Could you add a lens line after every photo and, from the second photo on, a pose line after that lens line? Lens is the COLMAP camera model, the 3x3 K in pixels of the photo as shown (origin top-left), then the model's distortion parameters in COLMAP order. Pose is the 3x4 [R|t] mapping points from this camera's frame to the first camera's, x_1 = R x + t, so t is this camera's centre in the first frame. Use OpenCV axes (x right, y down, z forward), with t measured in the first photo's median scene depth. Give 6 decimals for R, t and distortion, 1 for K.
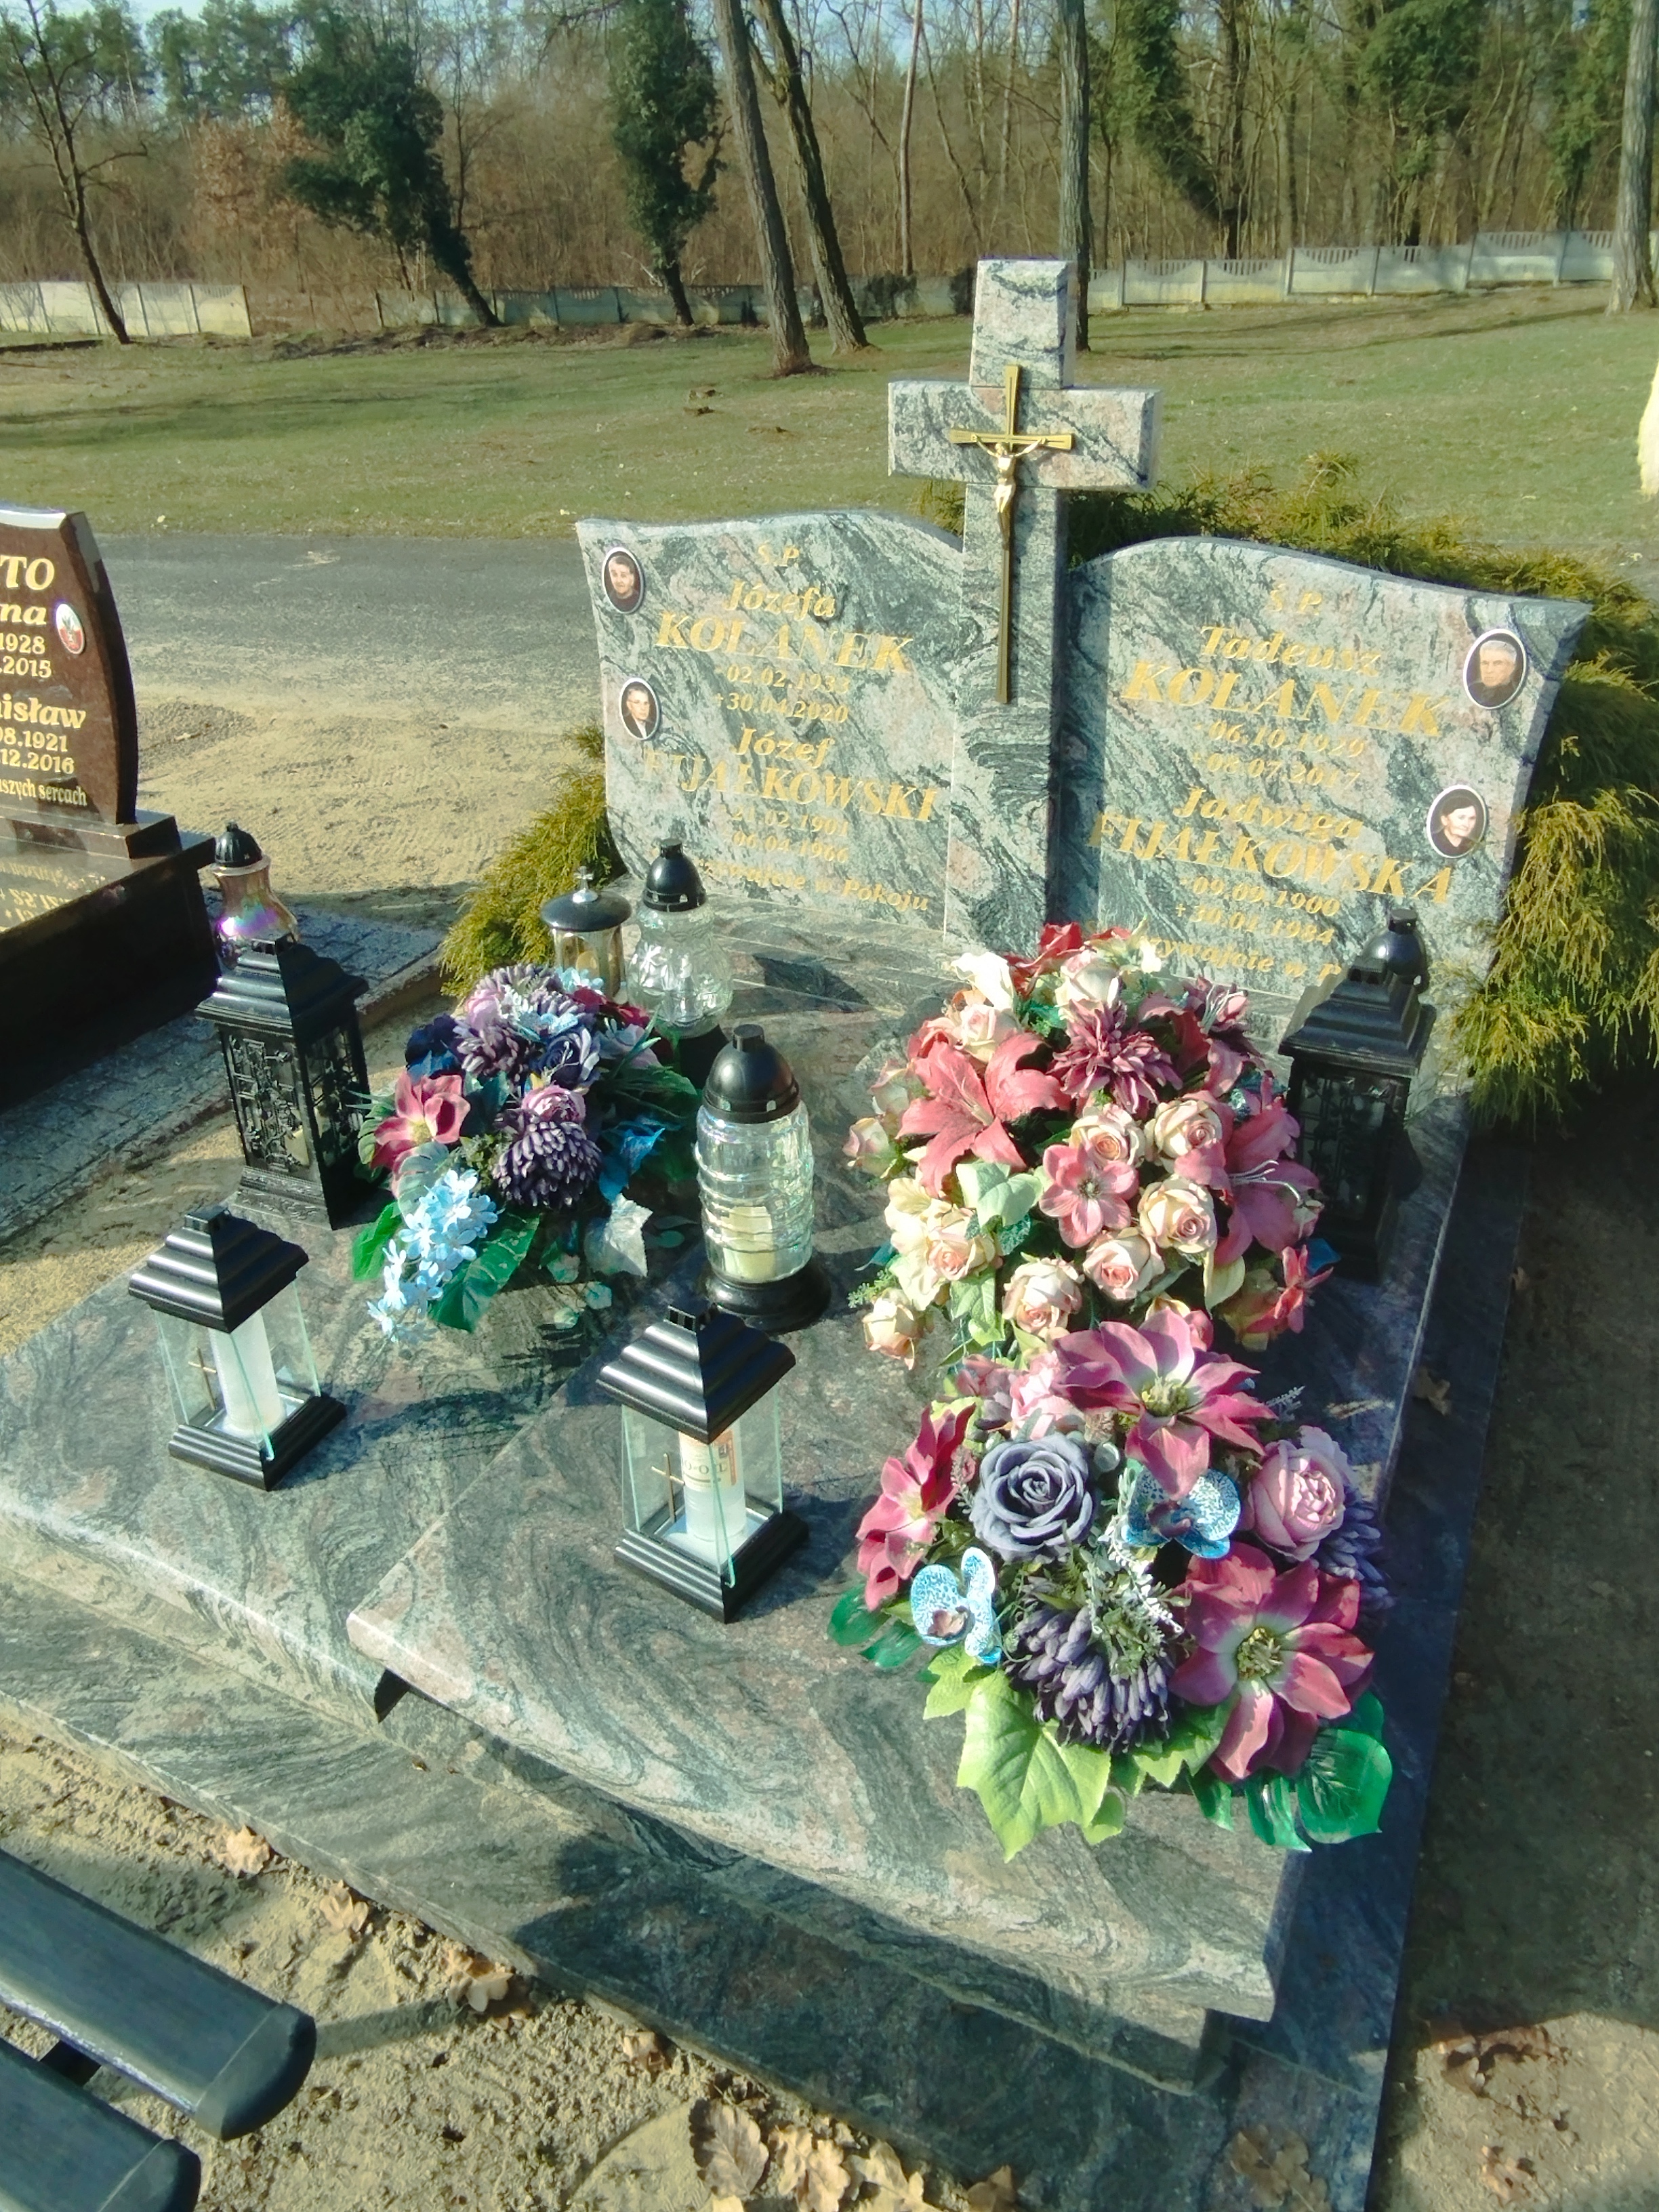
lens RADIAL K [[1555.4, 0, 877.8], [0, 1555.4, 1083.3], [0, 0, 1]] dist [-0.052677, 0.014880]
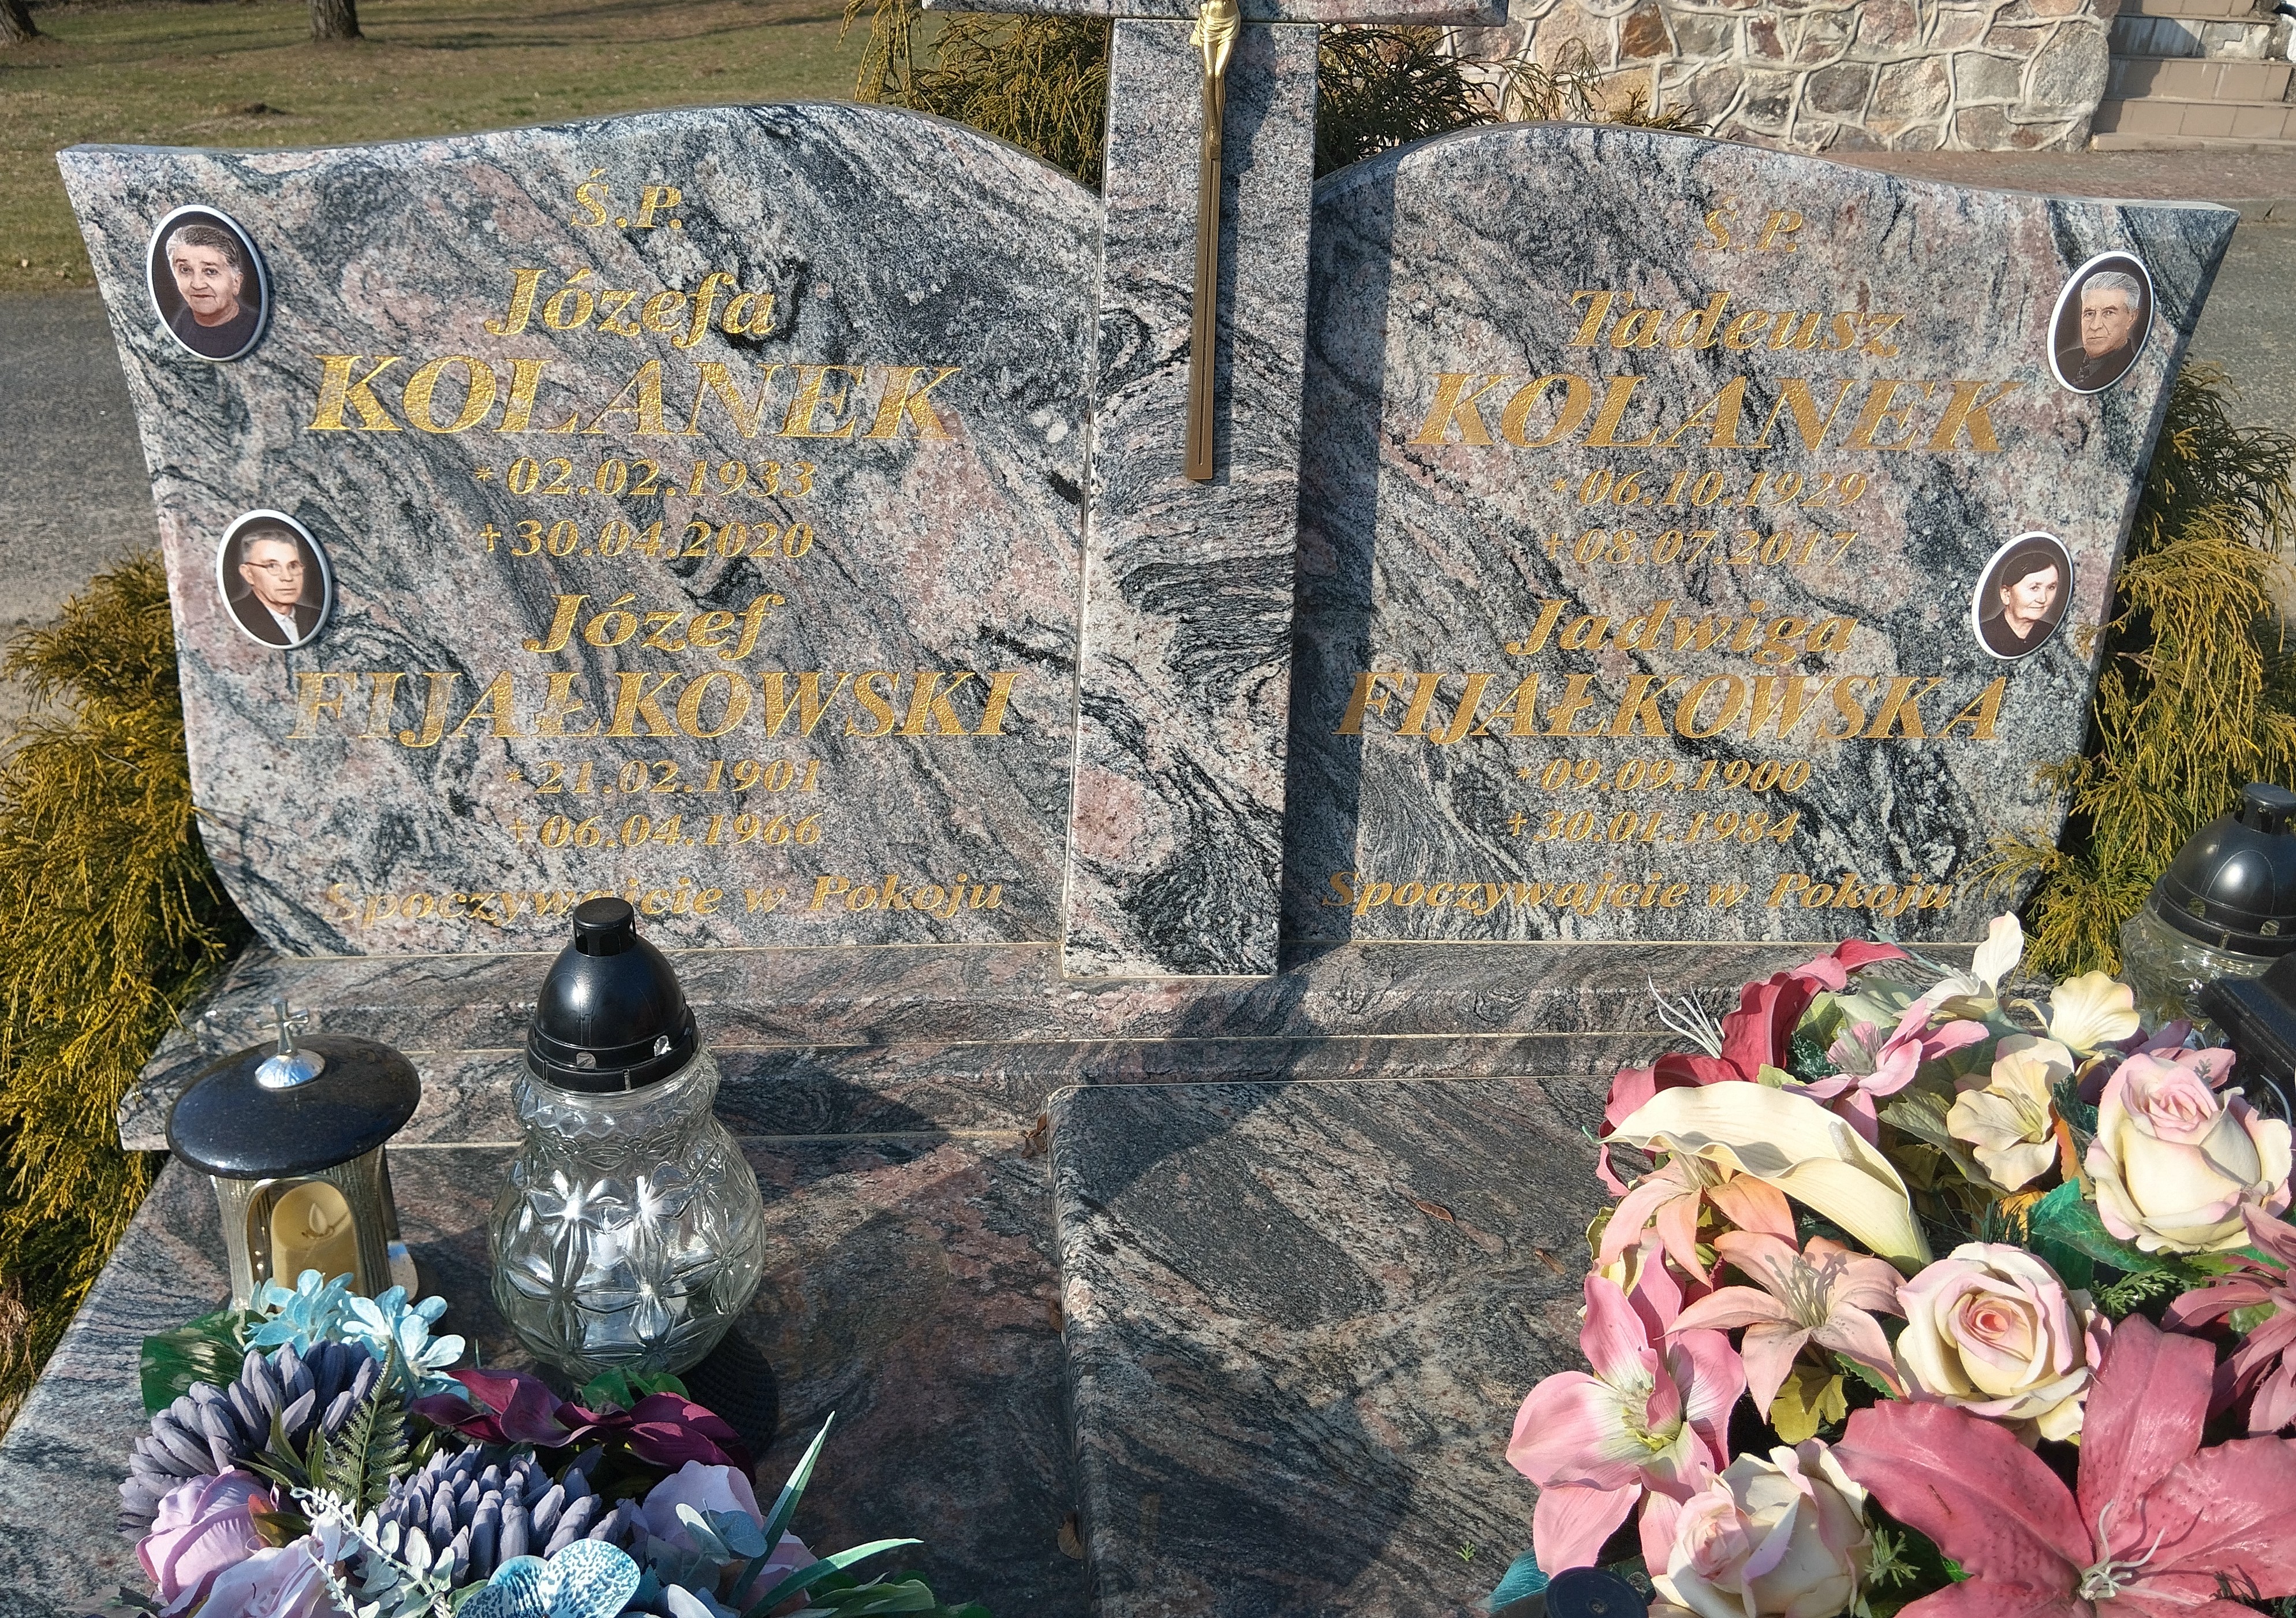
lens RADIAL K [[1919.7, 0, 1162.7], [0, 1919.7, 748.8], [0, 0, 1]] dist [0.046946, -0.069240]
pose [[0.874396, -0.165483, 0.456122, -0.201698], [0.205884, 0.977761, -0.039948, -0.131001], [-0.439367, 0.128838, 0.889020, 0.446231]]
